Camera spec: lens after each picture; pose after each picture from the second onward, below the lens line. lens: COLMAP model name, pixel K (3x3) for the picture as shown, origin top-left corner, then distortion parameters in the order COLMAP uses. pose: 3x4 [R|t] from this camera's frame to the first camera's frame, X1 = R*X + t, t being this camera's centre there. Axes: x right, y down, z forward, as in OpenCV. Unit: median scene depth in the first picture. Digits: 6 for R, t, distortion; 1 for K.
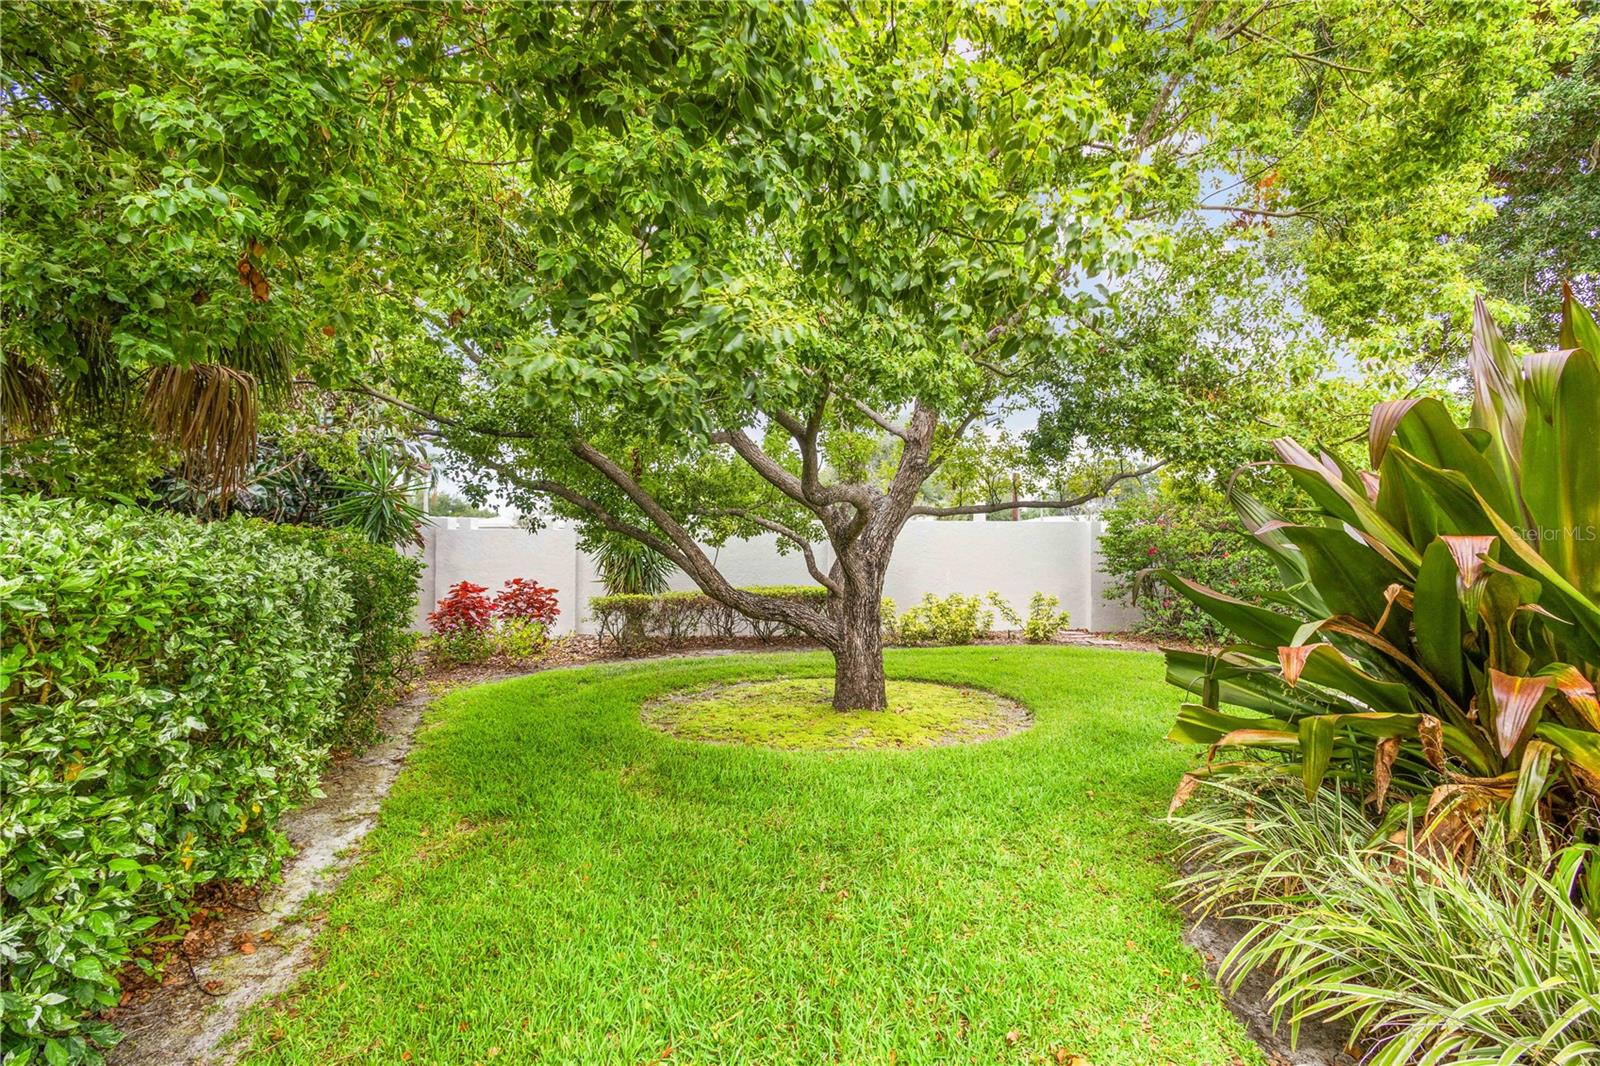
lens RADIAL K [[762.1, 0, 800.0], [0, 762.1, 533.0], [0, 0, 1]] dist [0.001193, 0.000264]
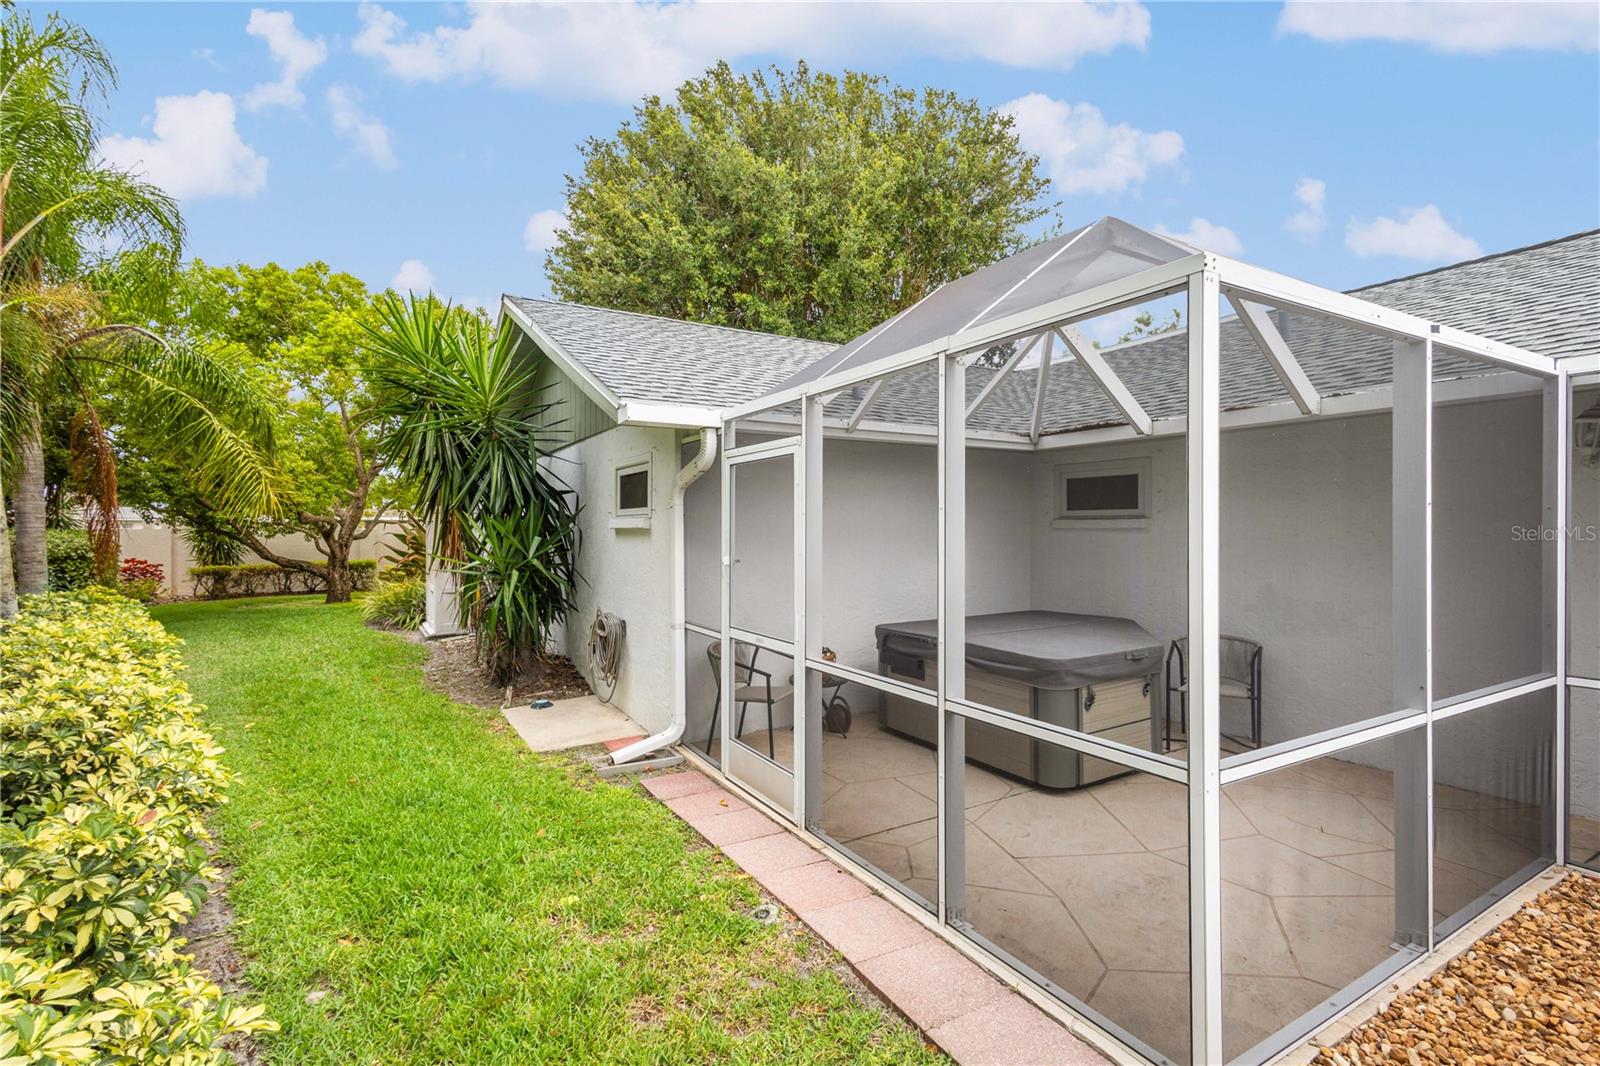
lens RADIAL K [[762.1, 0, 800.0], [0, 762.1, 533.0], [0, 0, 1]] dist [0.001193, 0.000264]
pose [[0.896880, -0.008455, 0.442193, 0.196922], [0.000051, 0.999819, 0.019013, -0.026758], [-0.442274, -0.017030, 0.896718, -1.120408]]
